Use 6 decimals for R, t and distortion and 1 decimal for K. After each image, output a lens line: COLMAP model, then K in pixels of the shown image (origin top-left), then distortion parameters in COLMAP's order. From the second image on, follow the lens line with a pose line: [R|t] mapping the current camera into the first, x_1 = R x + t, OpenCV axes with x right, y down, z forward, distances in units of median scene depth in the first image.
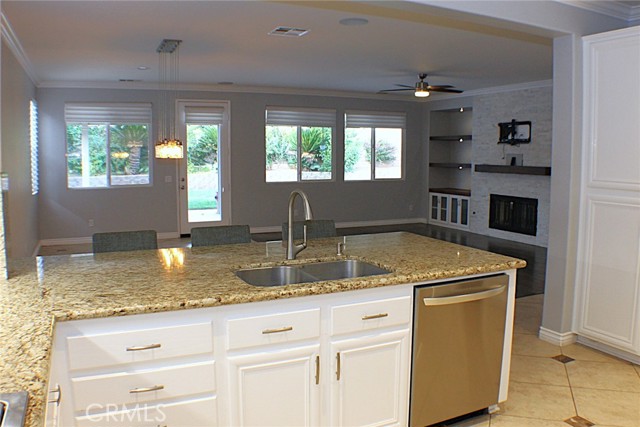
lens RADIAL K [[531.0, 0, 320.0], [0, 531.0, 213.5], [0, 0, 1]] dist [-0.217482, 0.083642]
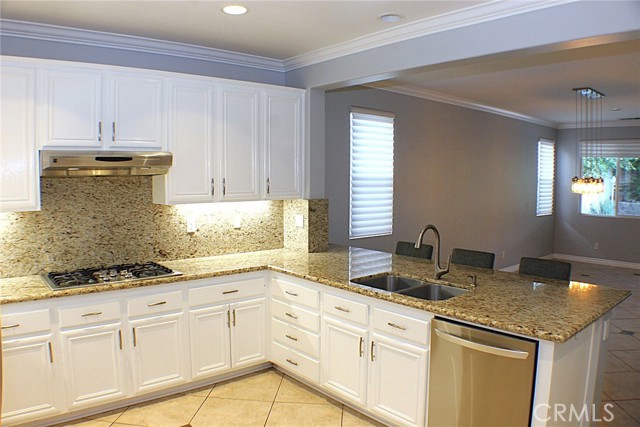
lens RADIAL K [[477.0, 0, 320.0], [0, 477.0, 213.5], [0, 0, 1]] dist [-0.213192, 0.066554]
pose [[0.264743, 0.076306, -0.961295, 1.092726], [-0.109646, 0.992781, 0.048609, -0.110213], [0.958065, 0.092534, 0.271198, 0.455260]]
